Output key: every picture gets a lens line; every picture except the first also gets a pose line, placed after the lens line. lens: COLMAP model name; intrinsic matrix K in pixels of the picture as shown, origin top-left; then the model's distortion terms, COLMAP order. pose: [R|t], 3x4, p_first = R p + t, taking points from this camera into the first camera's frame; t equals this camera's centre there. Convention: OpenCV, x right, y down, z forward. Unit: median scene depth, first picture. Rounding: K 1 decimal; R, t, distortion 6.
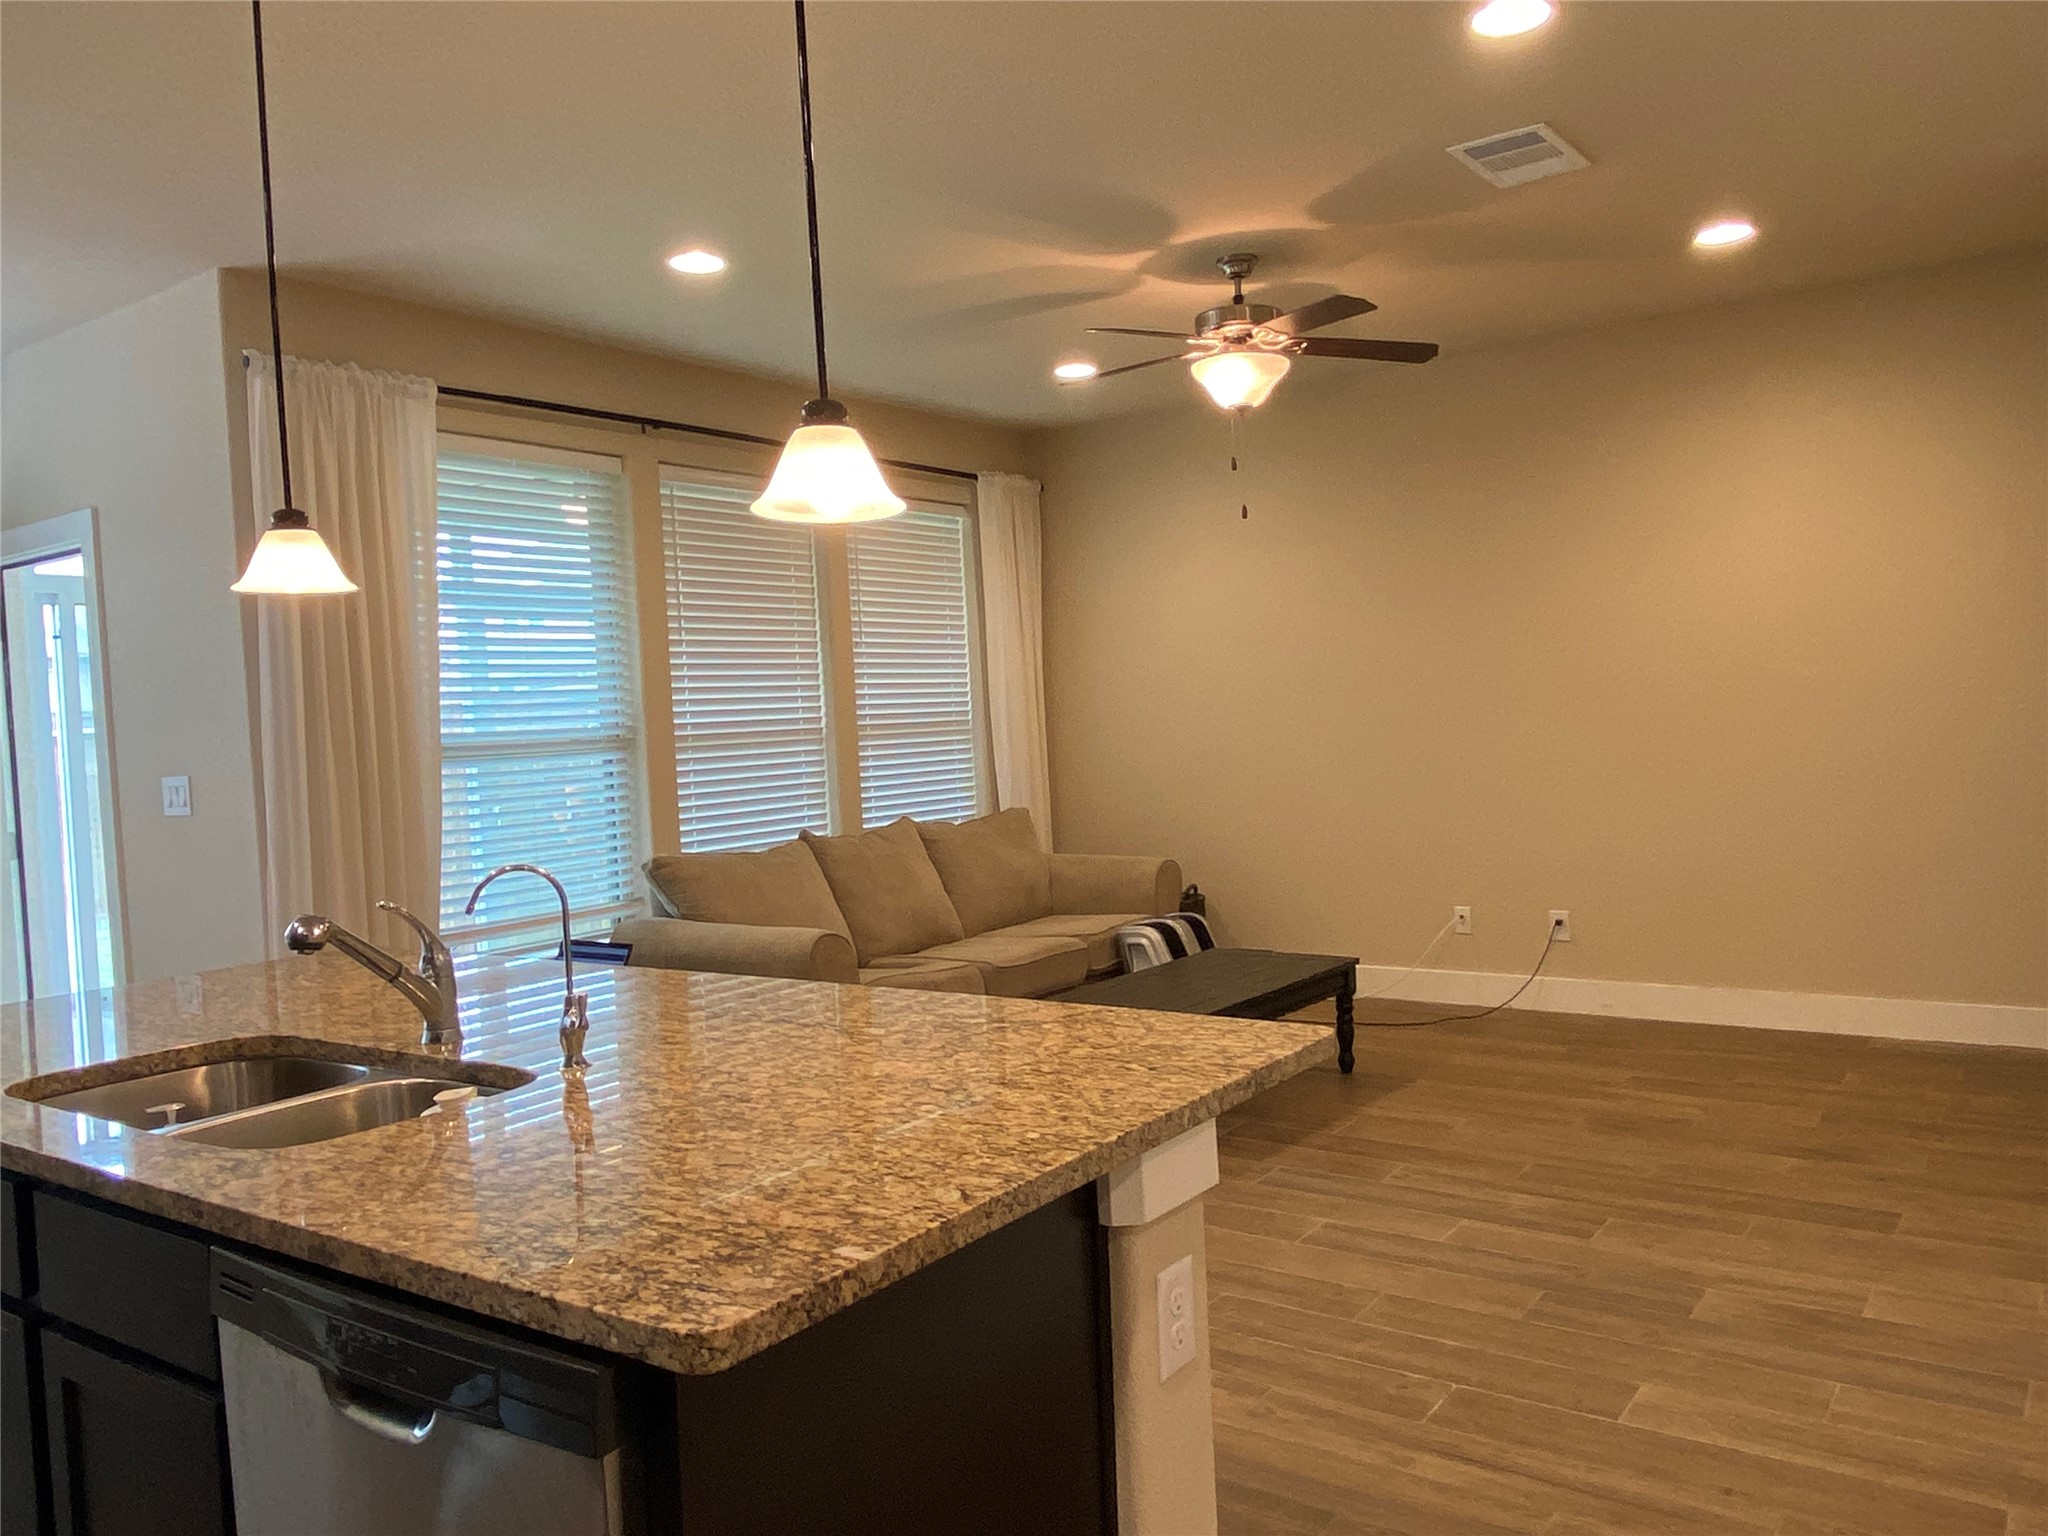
lens RADIAL K [[1499.3, 0, 1040.3], [0, 1499.3, 764.3], [0, 0, 1]] dist [-0.017265, -0.008911]
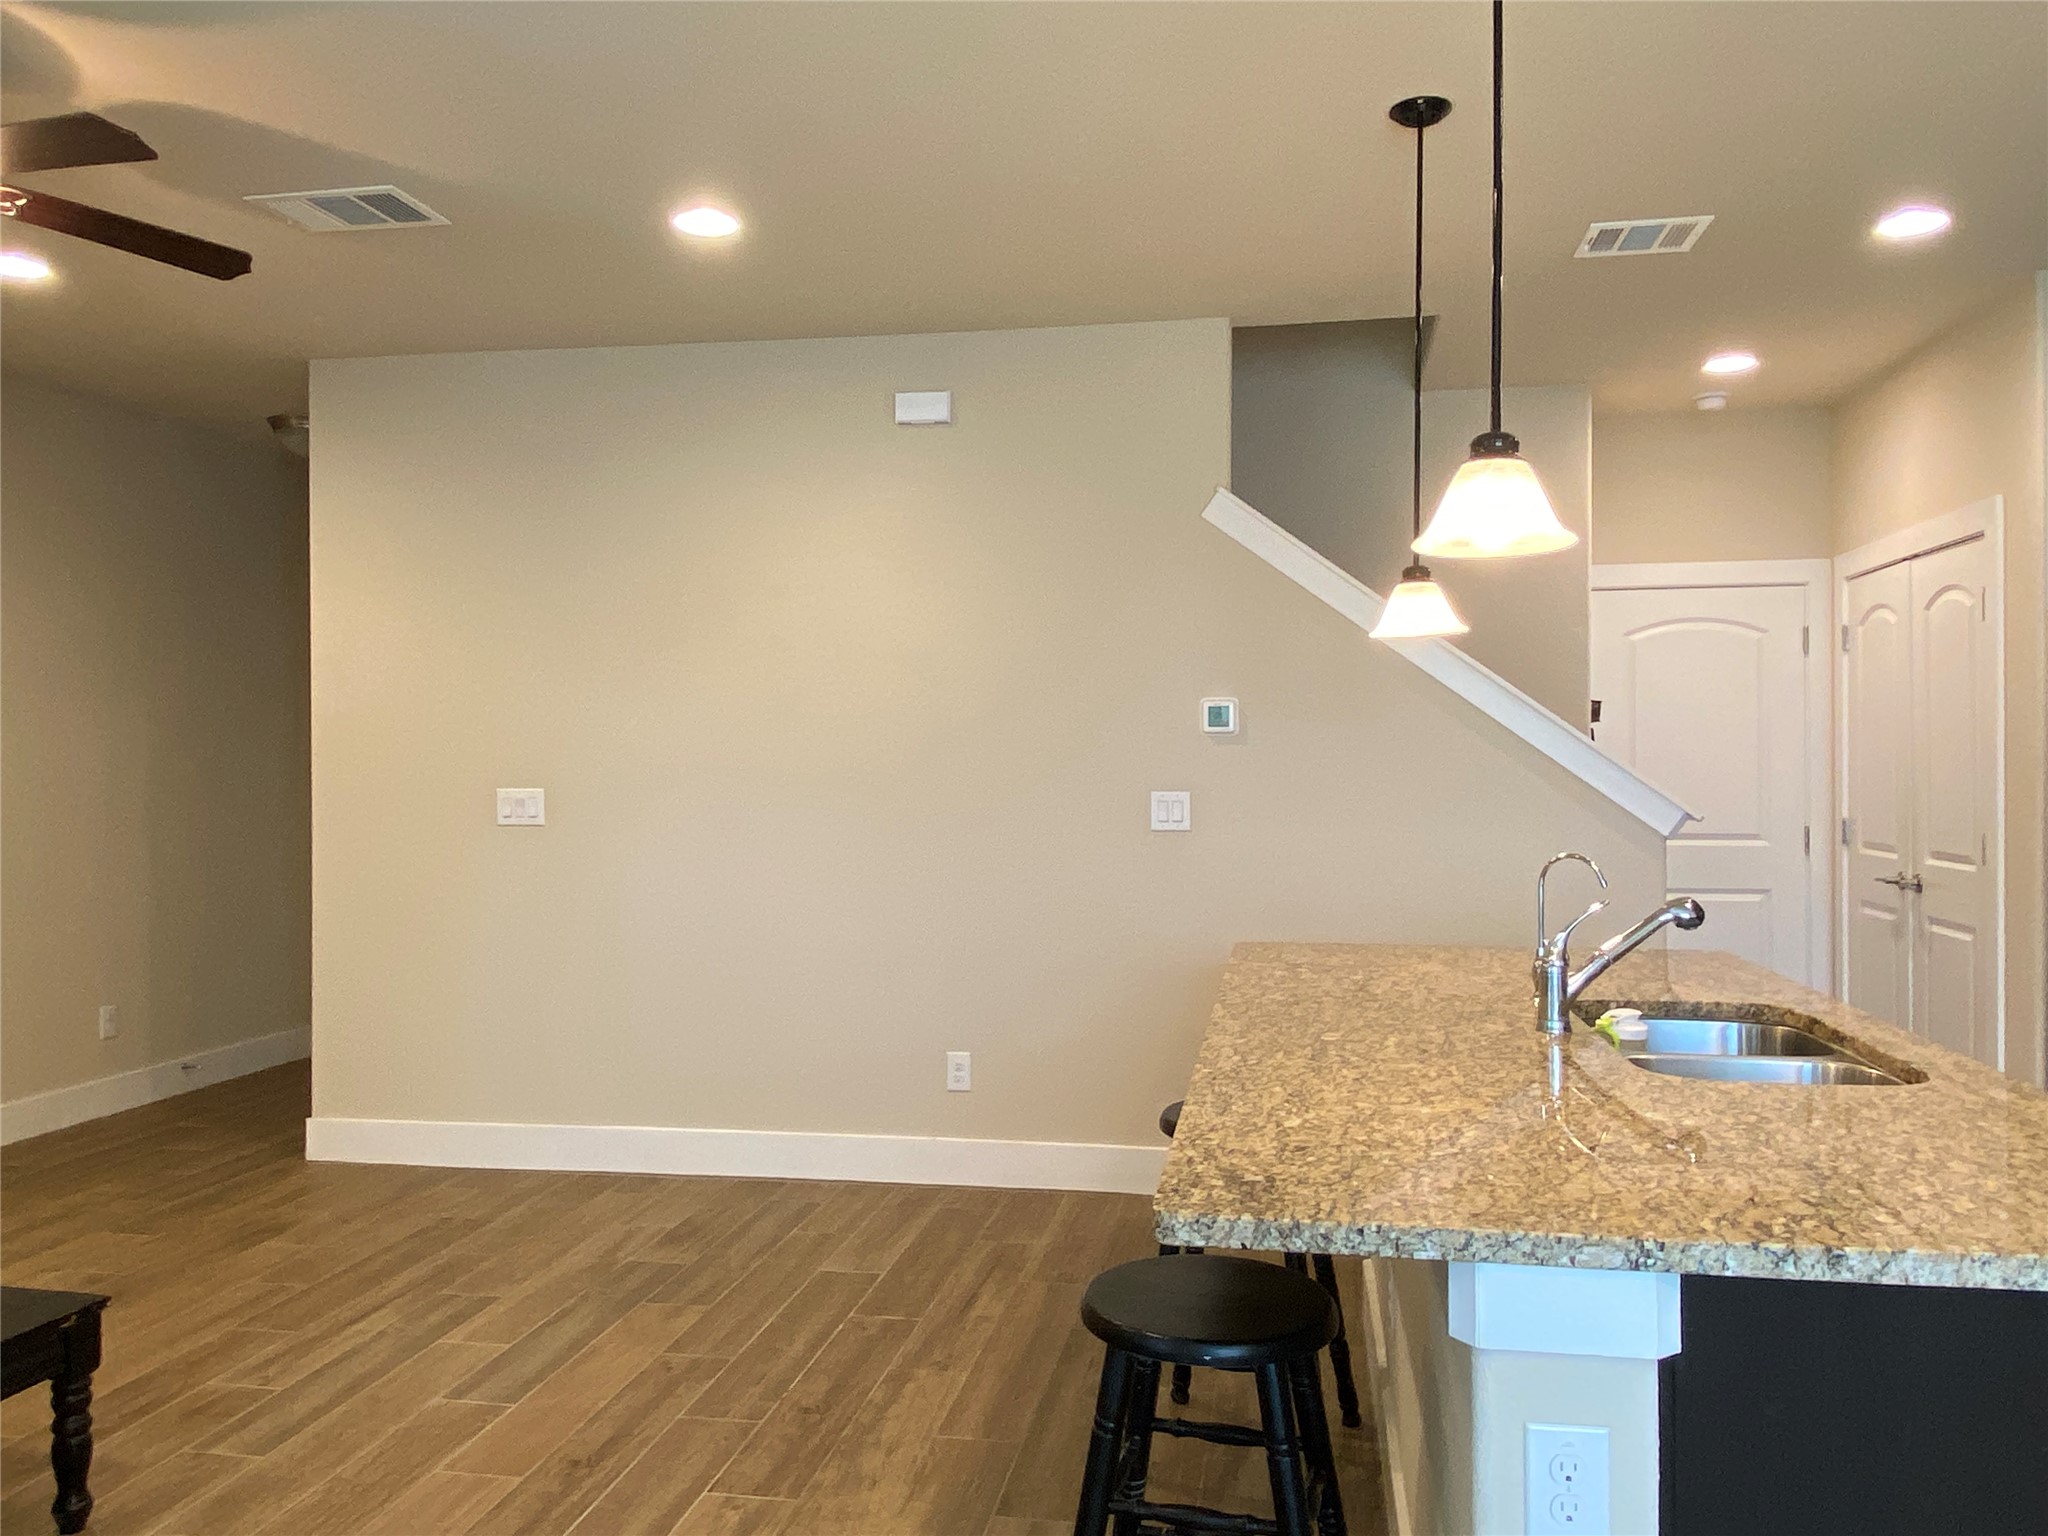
lens RADIAL K [[1499.3, 0, 1039.0], [0, 1499.3, 766.5], [0, 0, 1]] dist [-0.017265, -0.008911]
pose [[-0.442520, 0.048646, 0.895438, -0.811996], [0.057793, 0.997999, -0.025657, -0.004039], [-0.894894, 0.040397, -0.444446, 1.202836]]
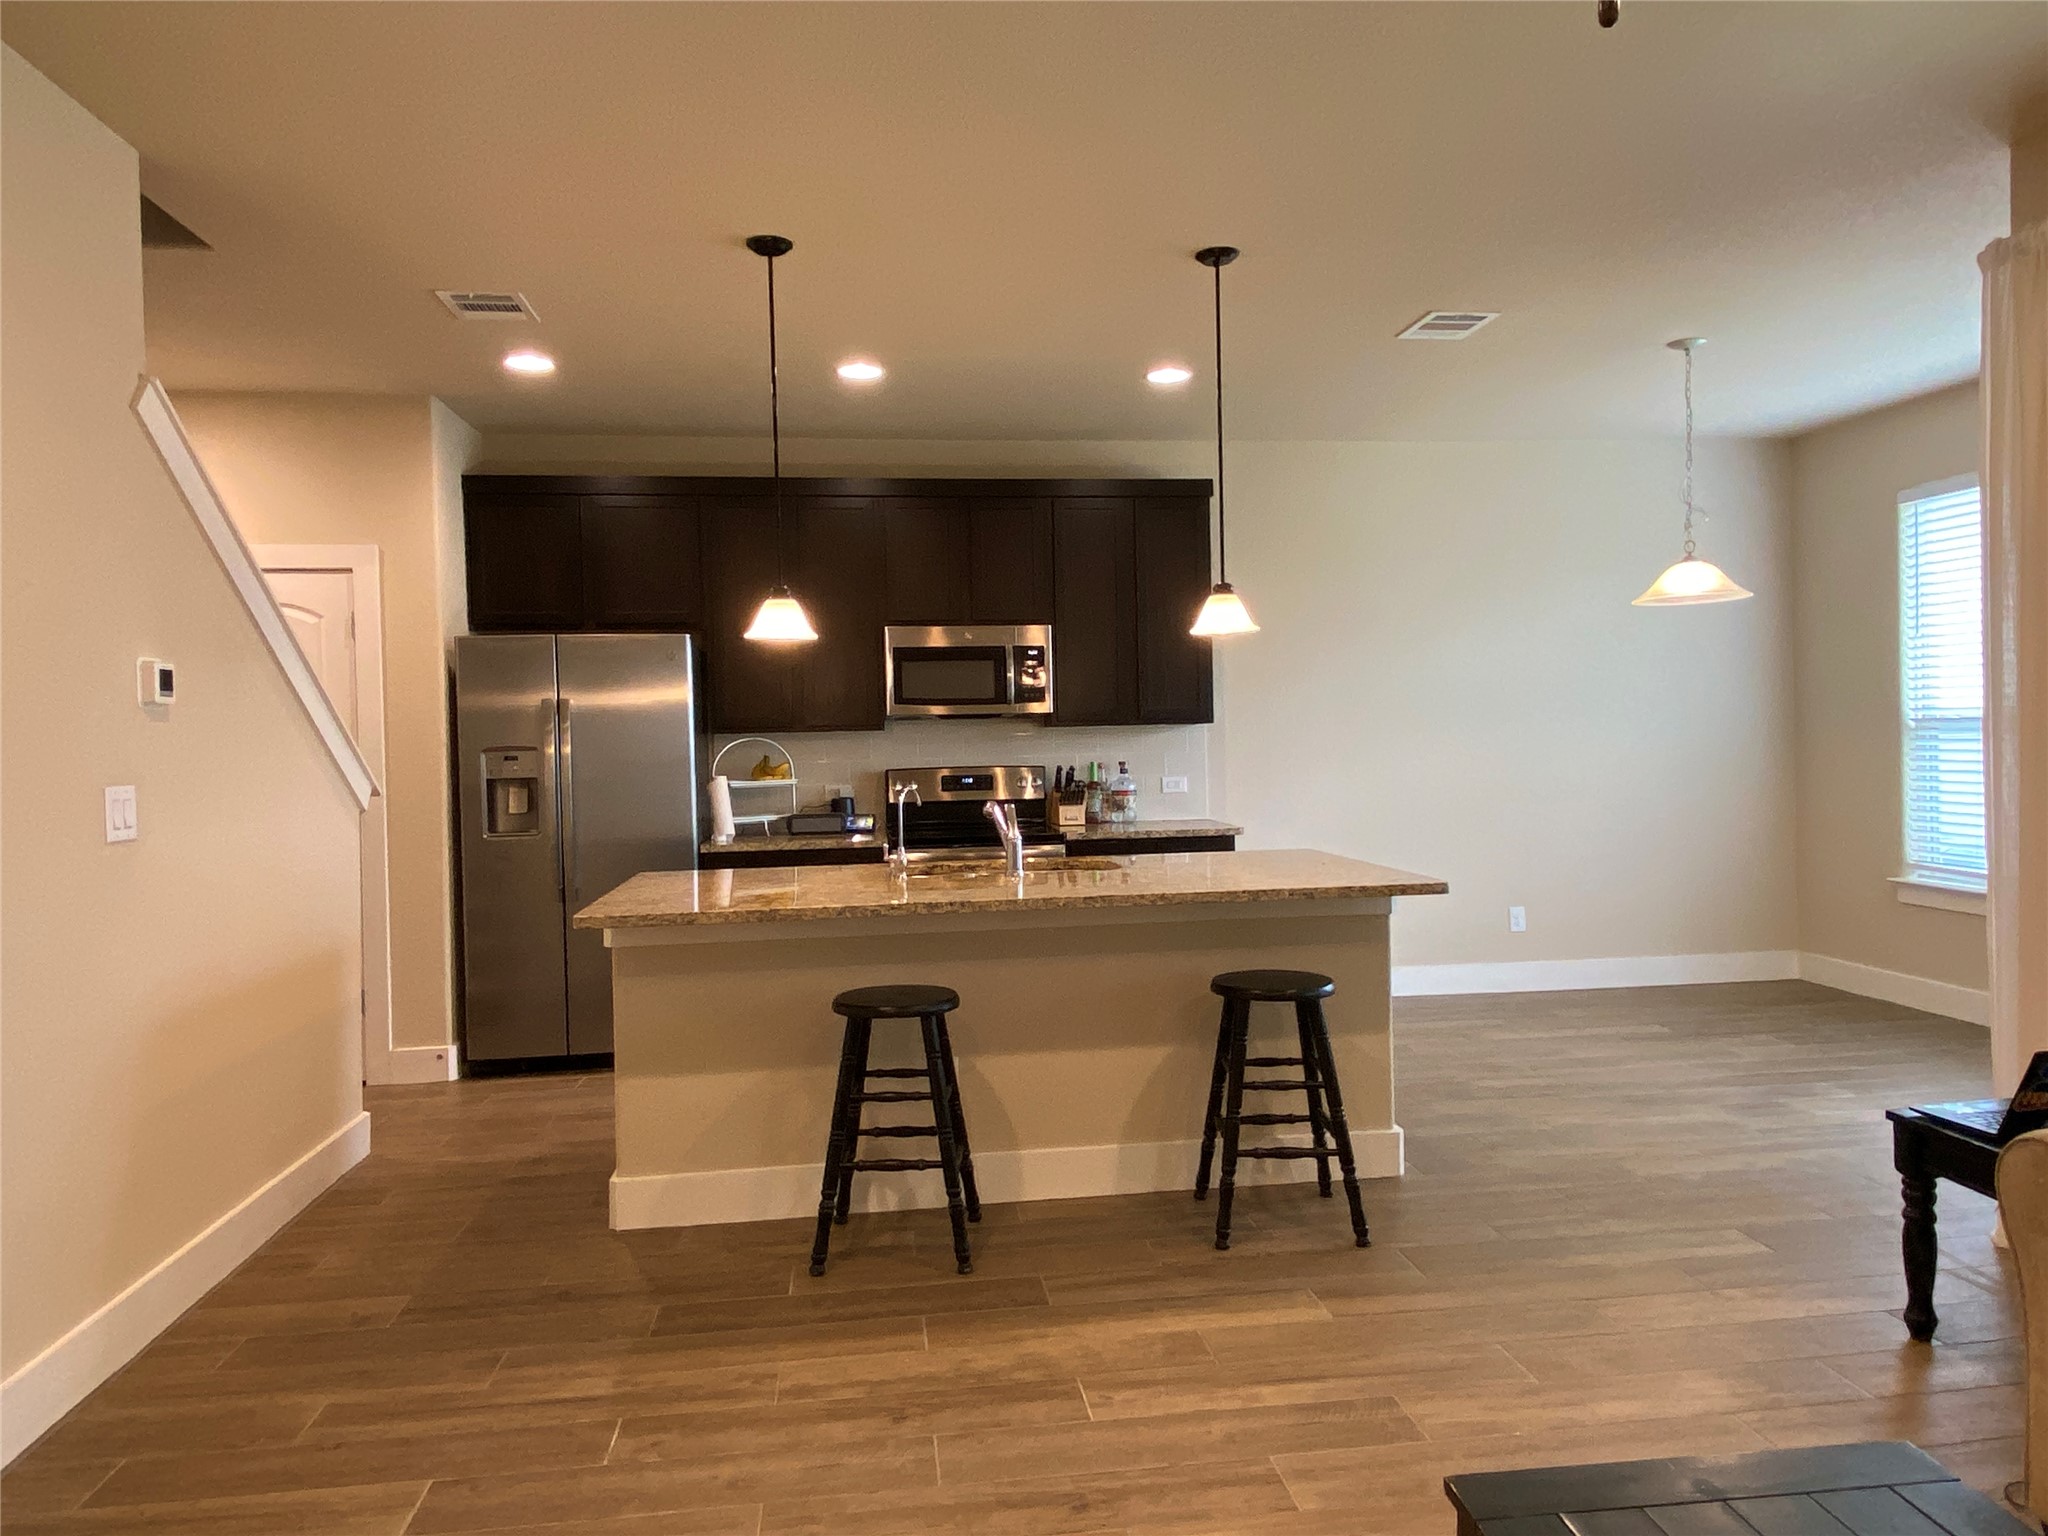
lens RADIAL K [[1332.8, 0, 1029.3], [0, 1332.8, 764.7], [0, 0, 1]] dist [0.005471, 0.002729]
pose [[-0.730102, 0.076916, -0.678996, 0.539907], [0.032462, 0.996427, 0.077969, -0.078464], [0.682567, 0.034884, -0.729990, 1.545342]]
